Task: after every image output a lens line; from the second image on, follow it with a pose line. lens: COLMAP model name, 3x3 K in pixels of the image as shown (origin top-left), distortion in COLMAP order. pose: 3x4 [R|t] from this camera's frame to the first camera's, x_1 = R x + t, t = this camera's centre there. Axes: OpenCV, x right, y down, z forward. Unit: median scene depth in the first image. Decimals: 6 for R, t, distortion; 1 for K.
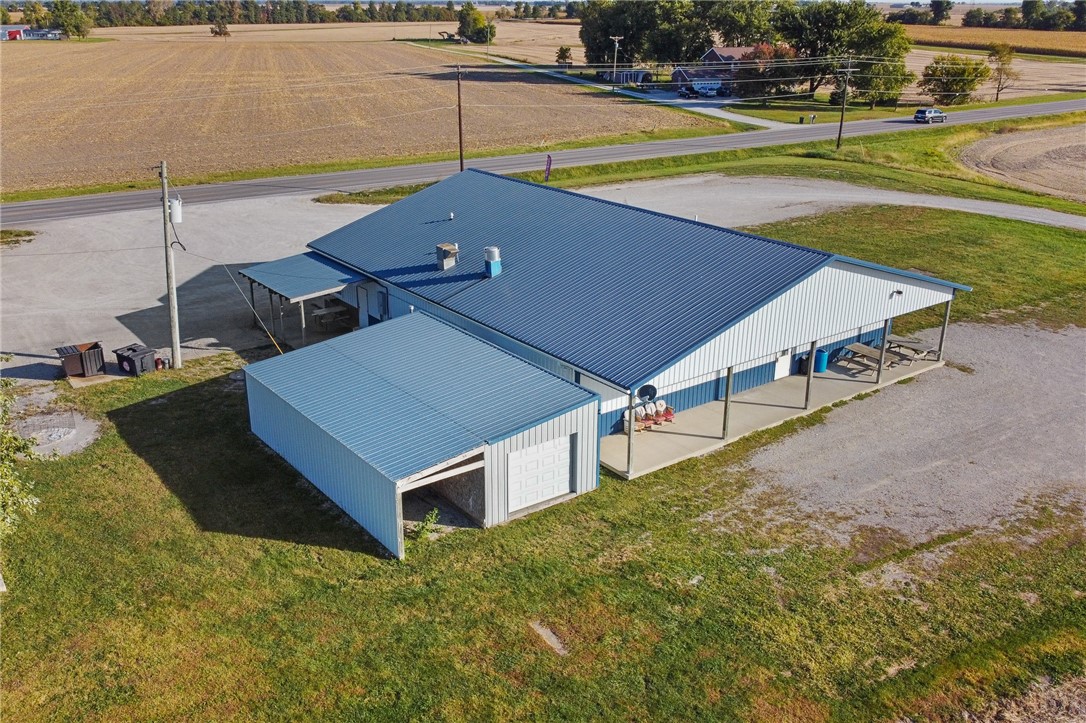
lens RADIAL K [[968.4, 0, 543.0], [0, 968.4, 361.5], [0, 0, 1]] dist [-0.001082, 0.005083]
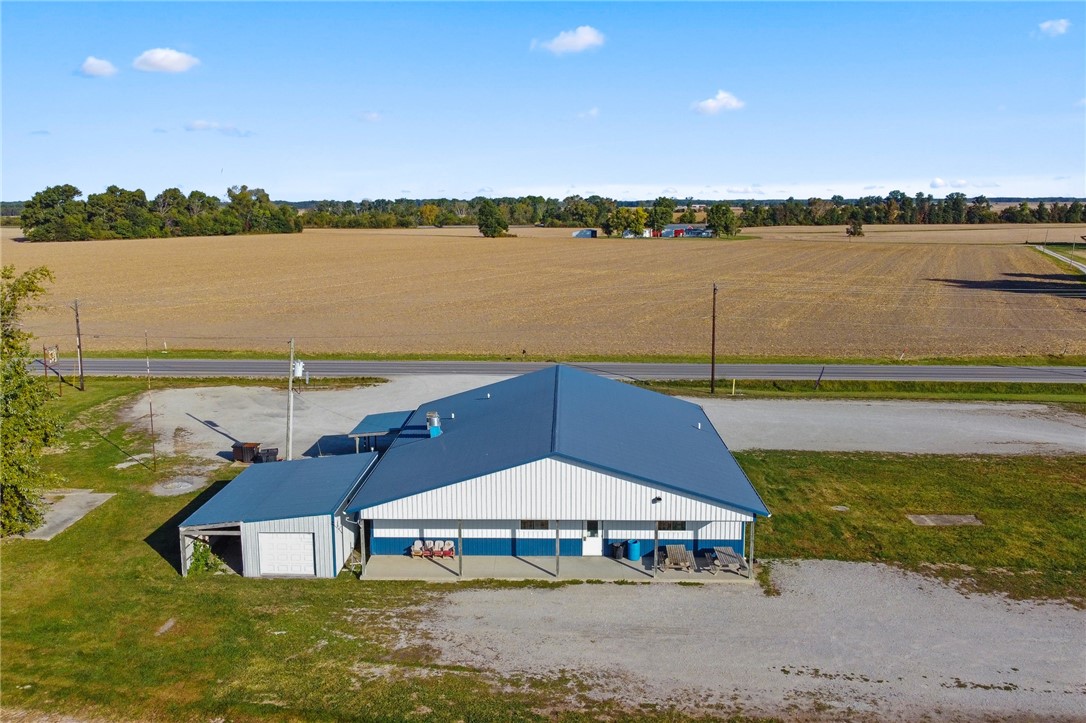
lens RADIAL K [[968.4, 0, 543.0], [0, 968.4, 361.5], [0, 0, 1]] dist [-0.001082, 0.005083]
pose [[0.785516, 0.095754, -0.611388, 0.911727], [-0.210376, 0.970436, -0.118305, -0.061988], [0.581985, 0.221552, 0.782438, -0.025502]]
